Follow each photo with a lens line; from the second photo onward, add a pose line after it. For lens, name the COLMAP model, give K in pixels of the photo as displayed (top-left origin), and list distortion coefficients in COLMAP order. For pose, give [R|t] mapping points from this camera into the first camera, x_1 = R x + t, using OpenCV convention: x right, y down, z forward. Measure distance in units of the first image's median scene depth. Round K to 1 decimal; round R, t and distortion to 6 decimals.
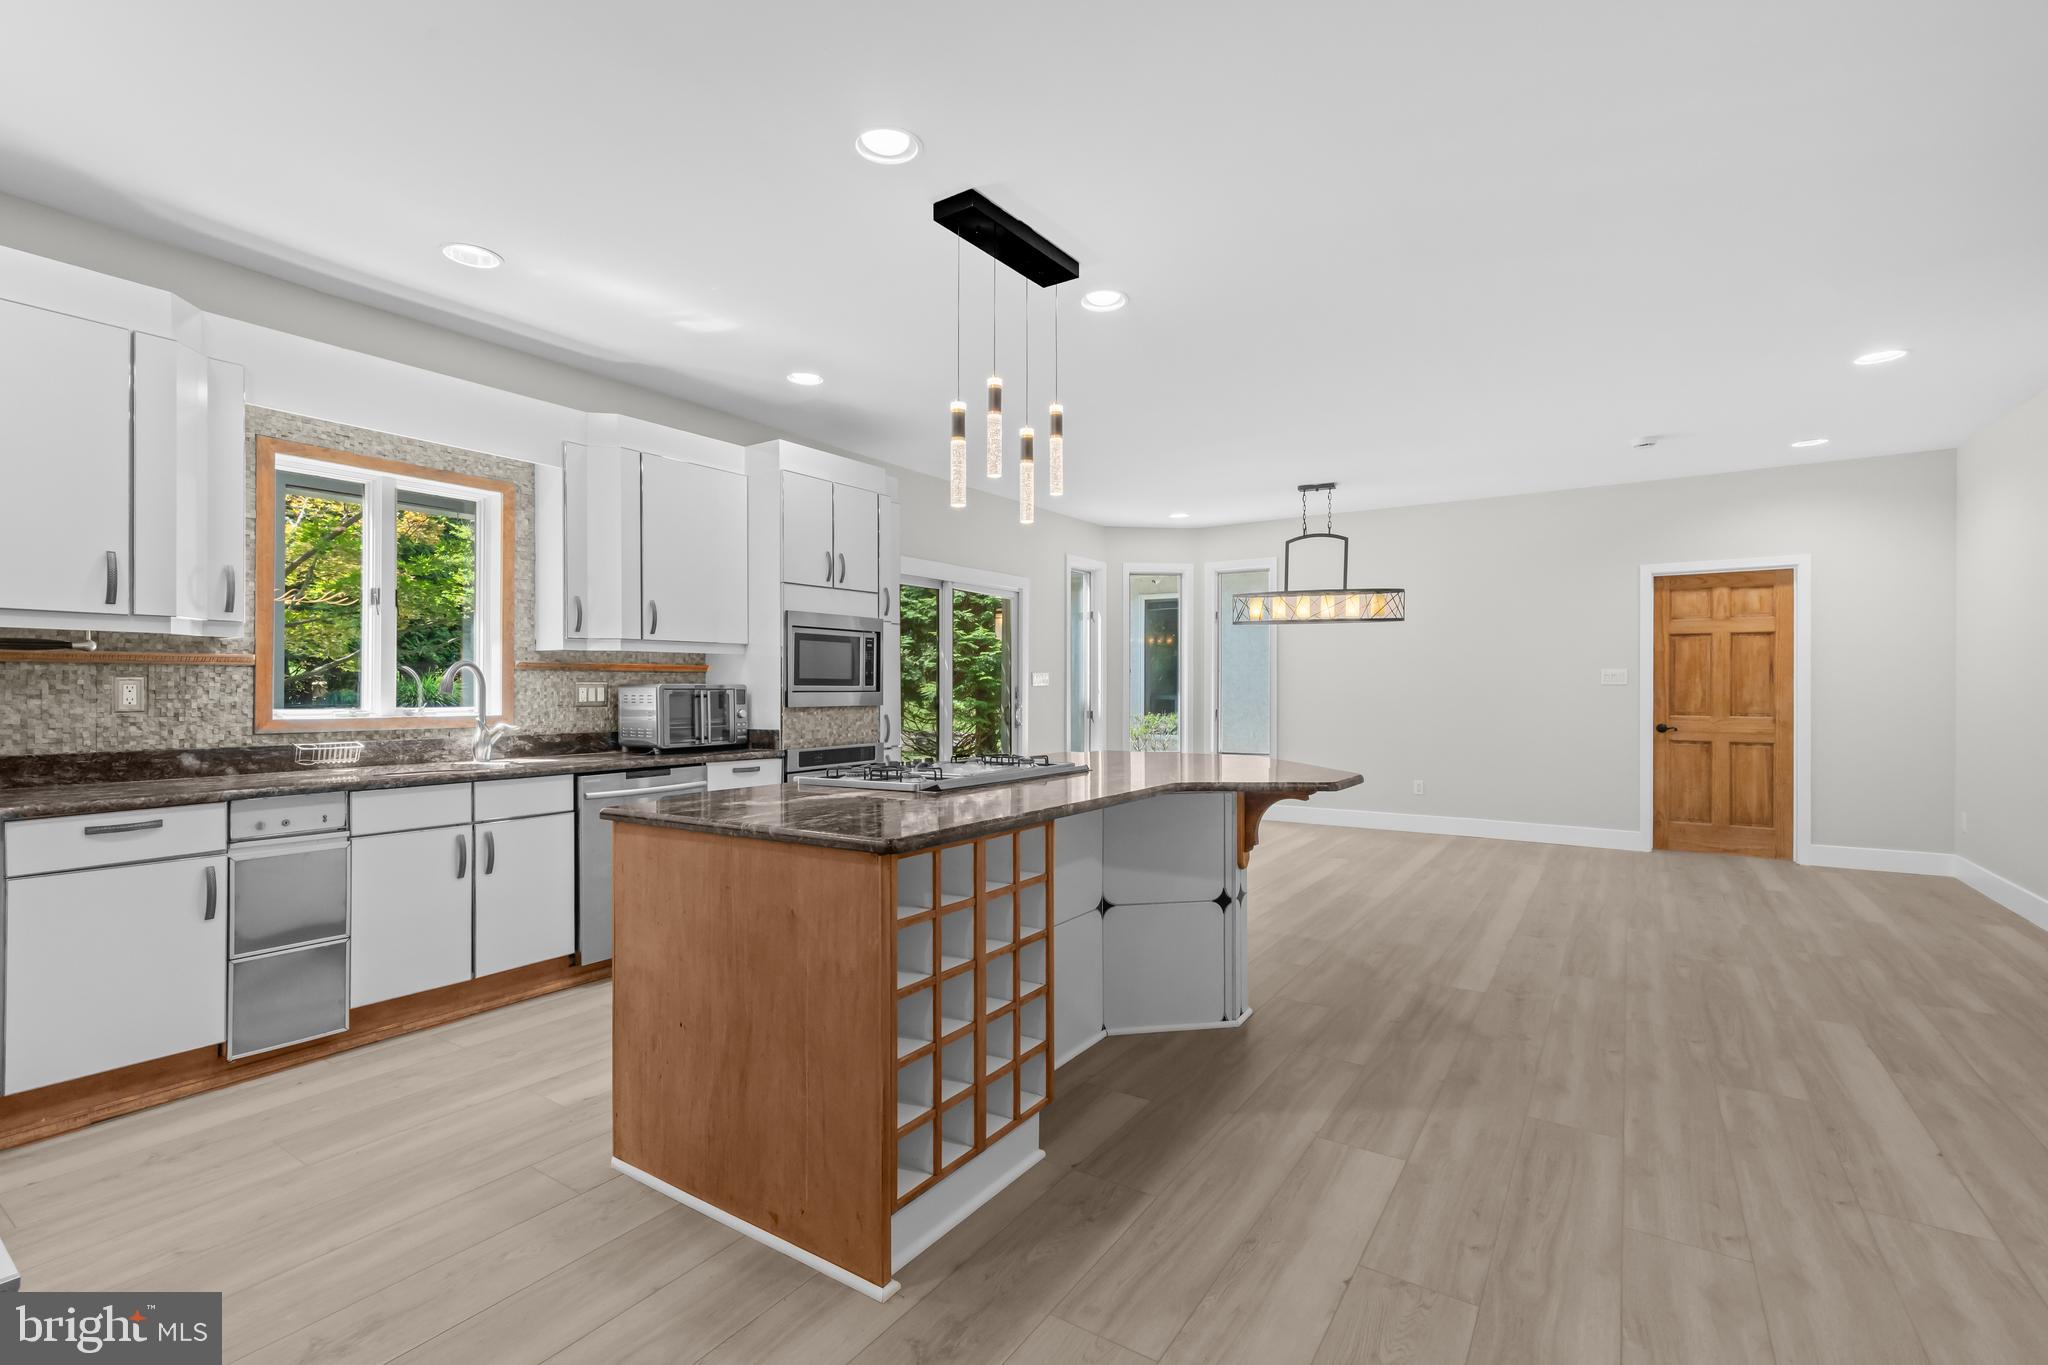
lens RADIAL K [[909.3, 0, 1027.5], [0, 909.3, 681.6], [0, 0, 1]] dist [-0.001162, 0.000772]
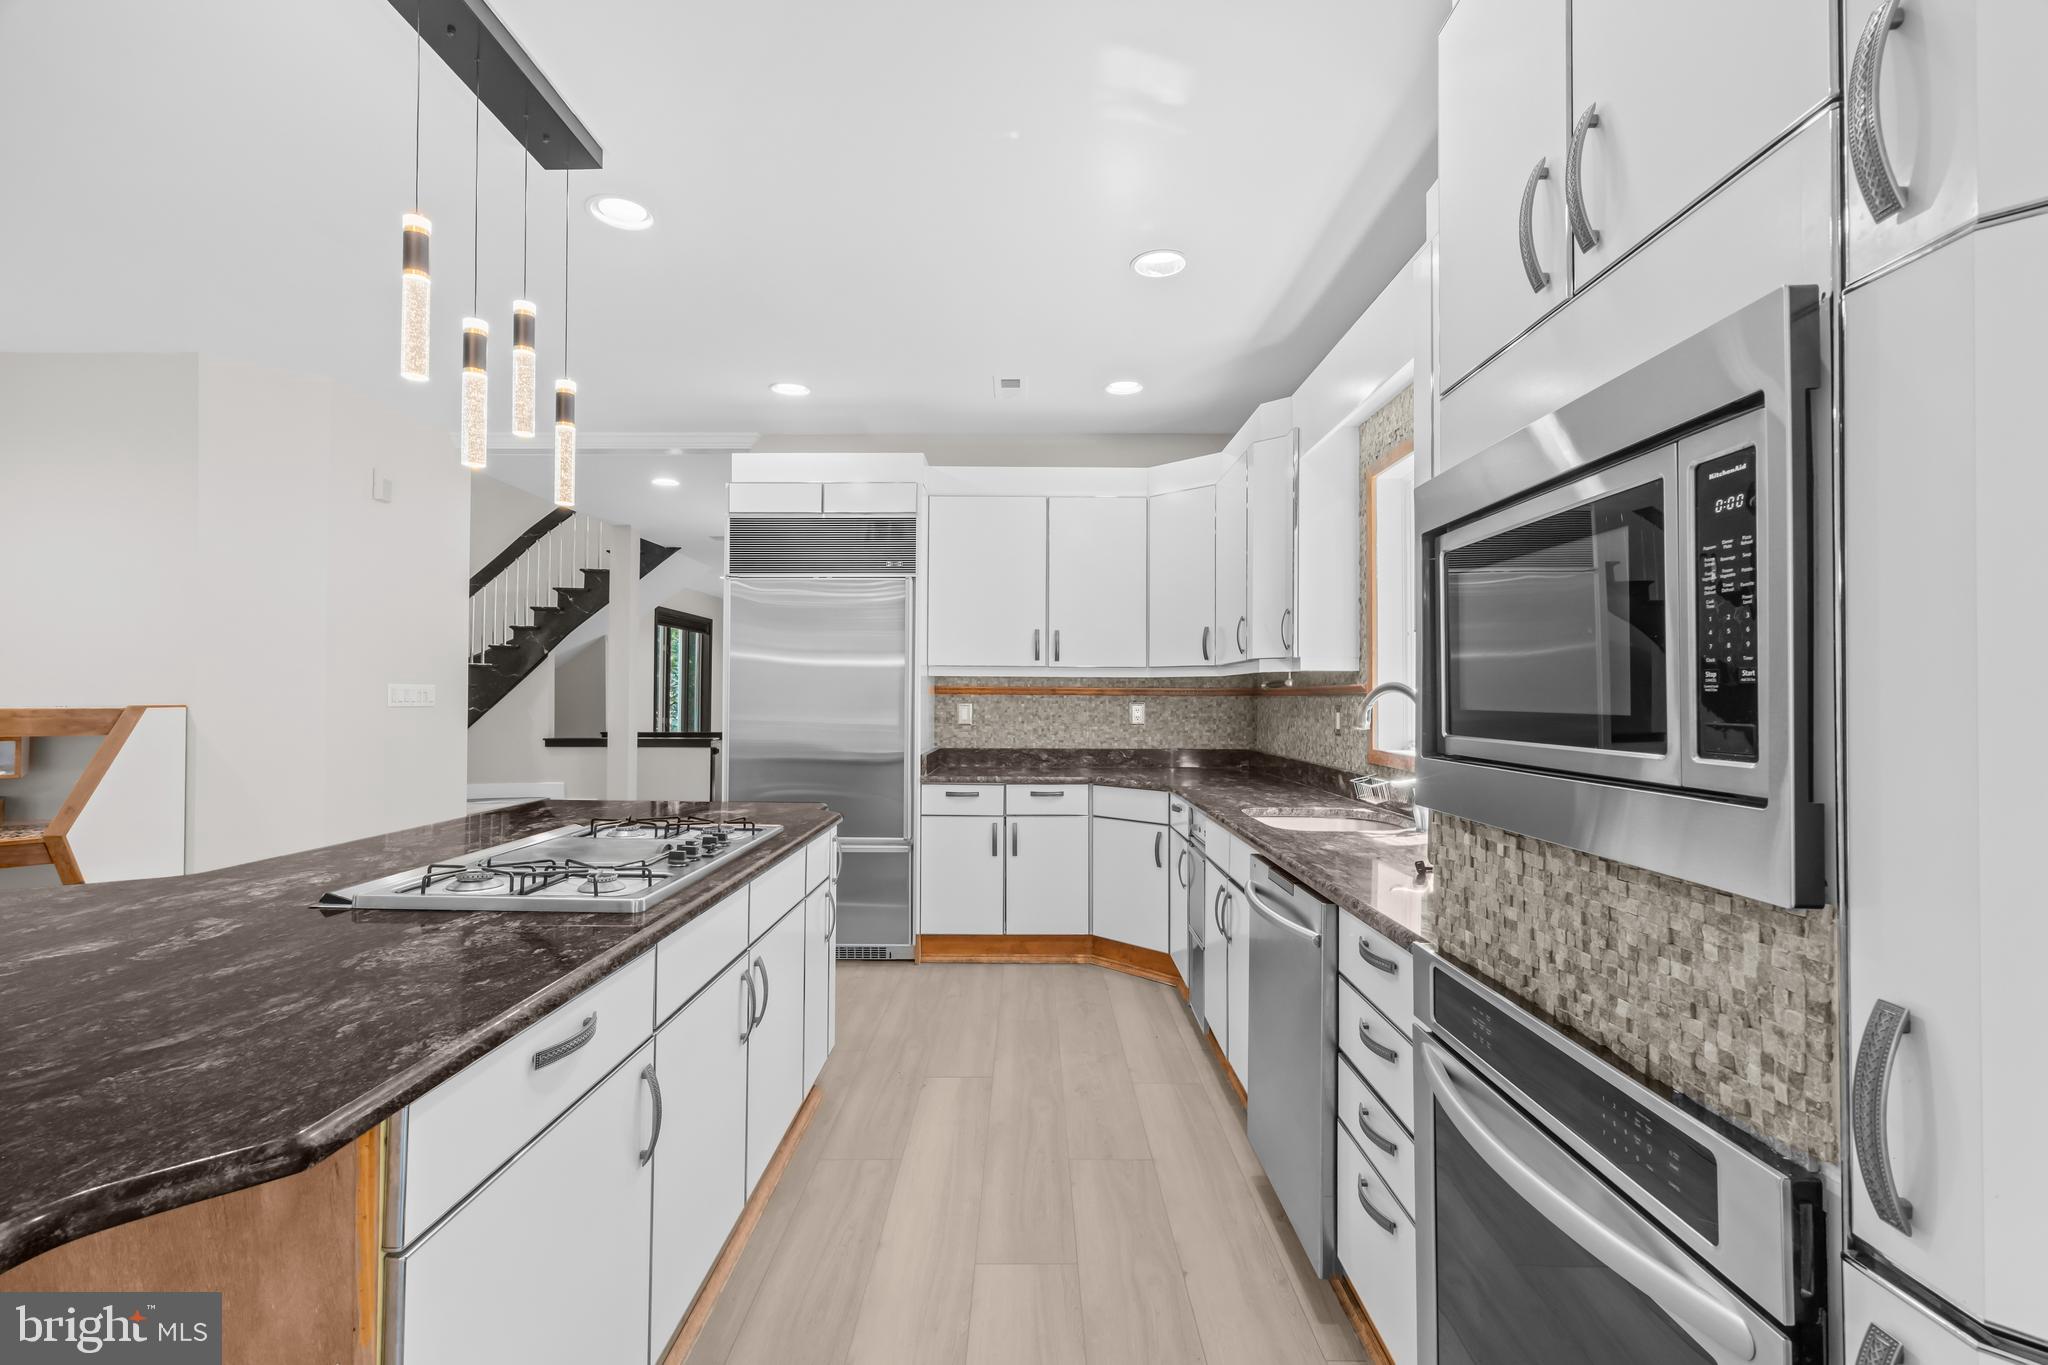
lens RADIAL K [[909.3, 0, 1027.5], [0, 909.3, 681.6], [0, 0, 1]] dist [-0.001162, 0.000772]
pose [[-0.836440, -0.012109, -0.547924, 0.012915], [0.001980, 0.999683, -0.025115, -0.005049], [0.548055, -0.022092, -0.836151, 1.074890]]
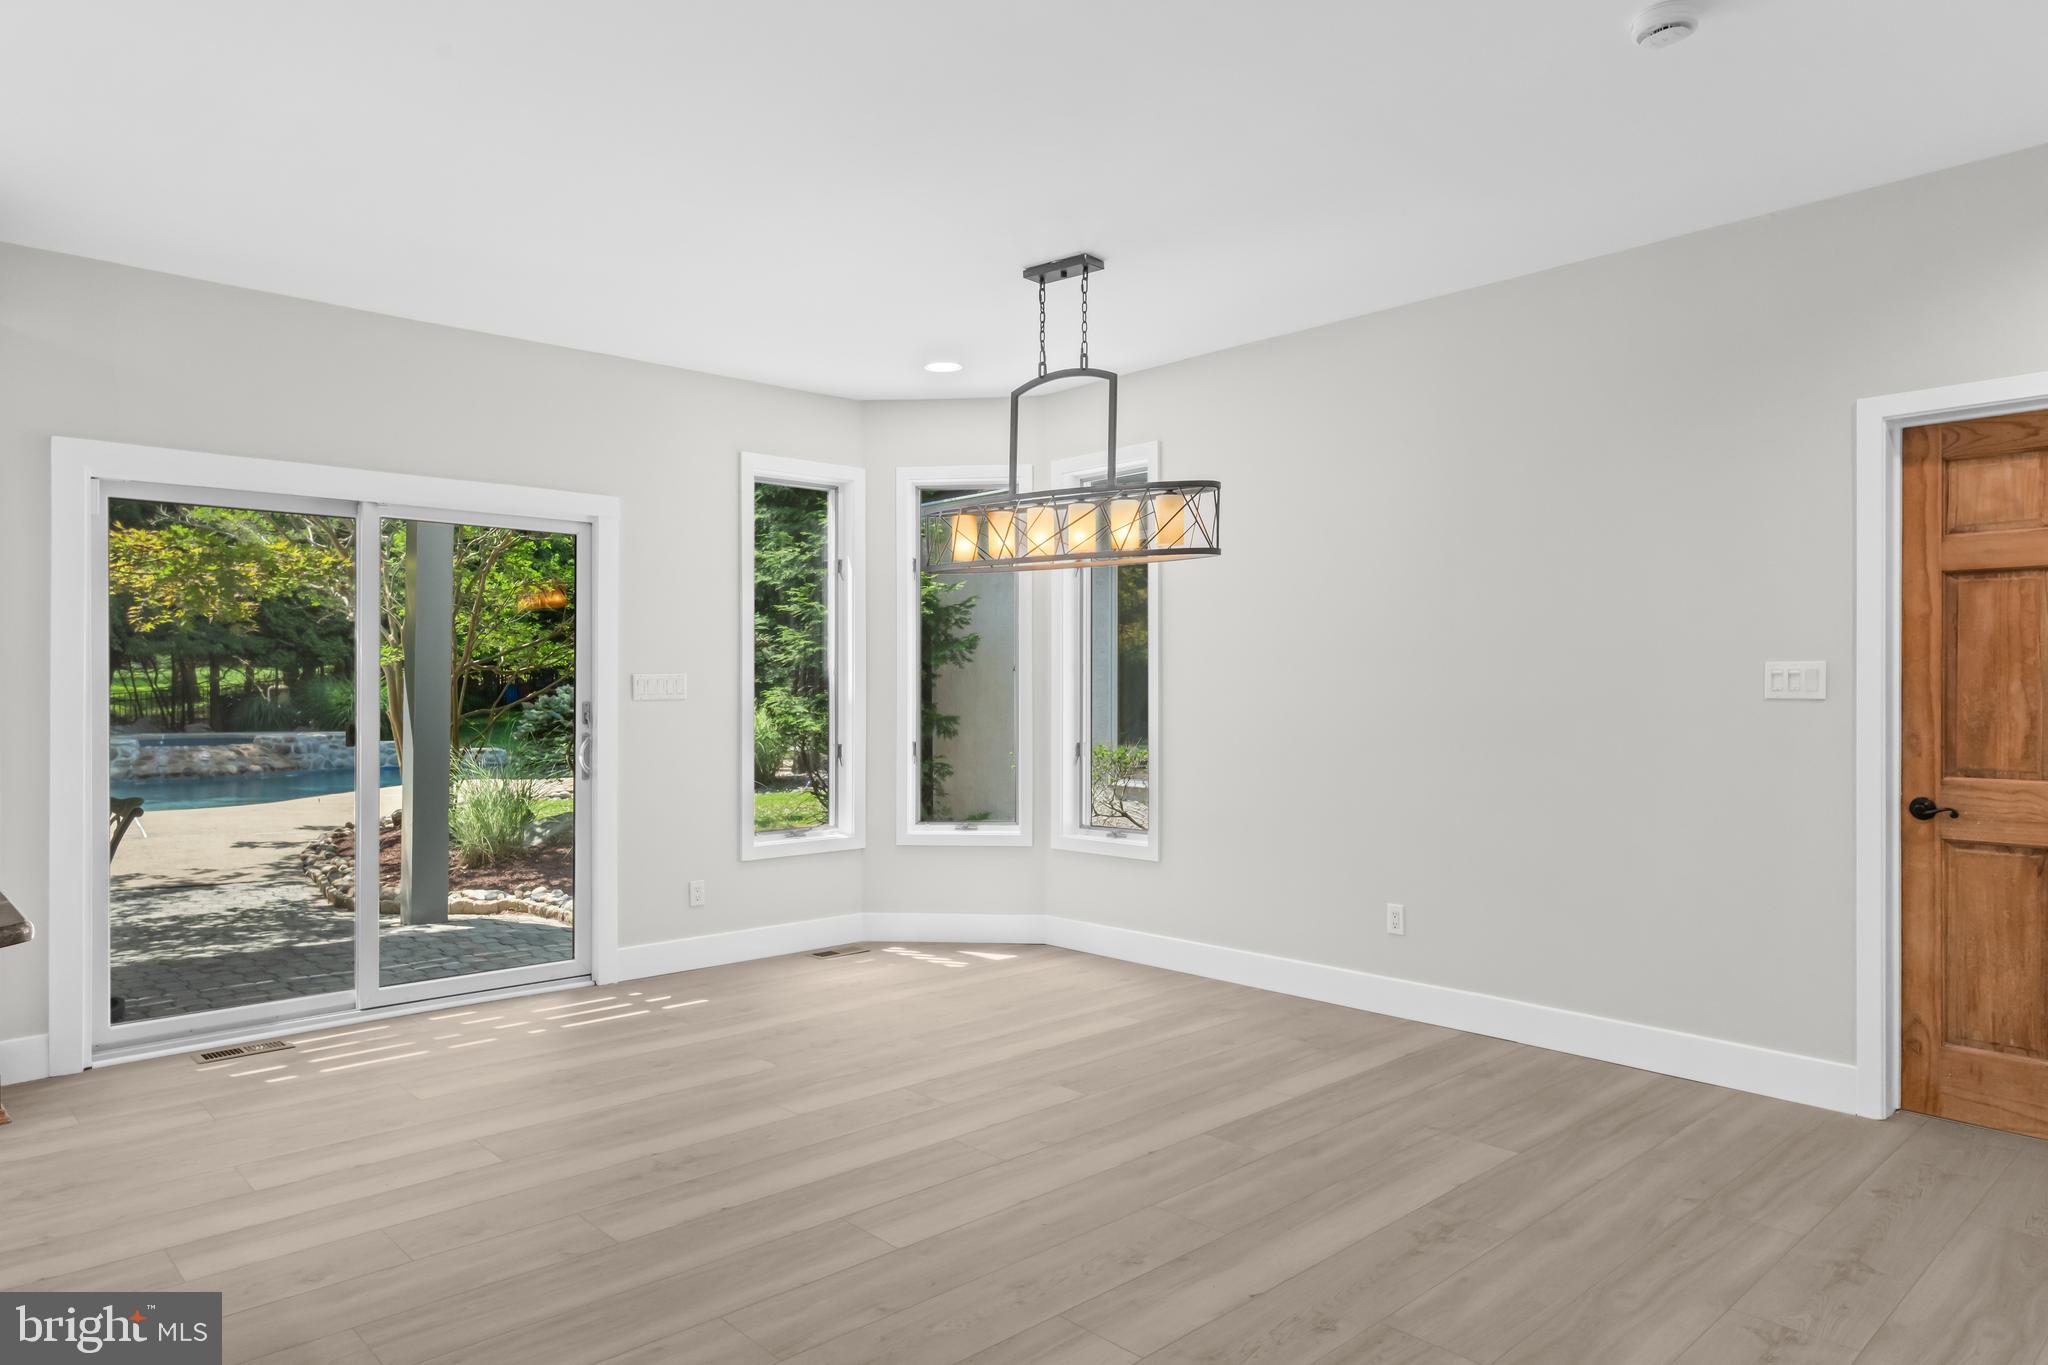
lens RADIAL K [[1215.7, 0, 1090.5], [0, 1215.7, 680.8], [0, 0, 1]] dist [0.000046, 0.001120]
pose [[0.972720, -0.002392, -0.231972, 0.635204], [0.003203, 0.999990, 0.003123, -0.010046], [0.231962, -0.003781, 0.972718, 0.541345]]
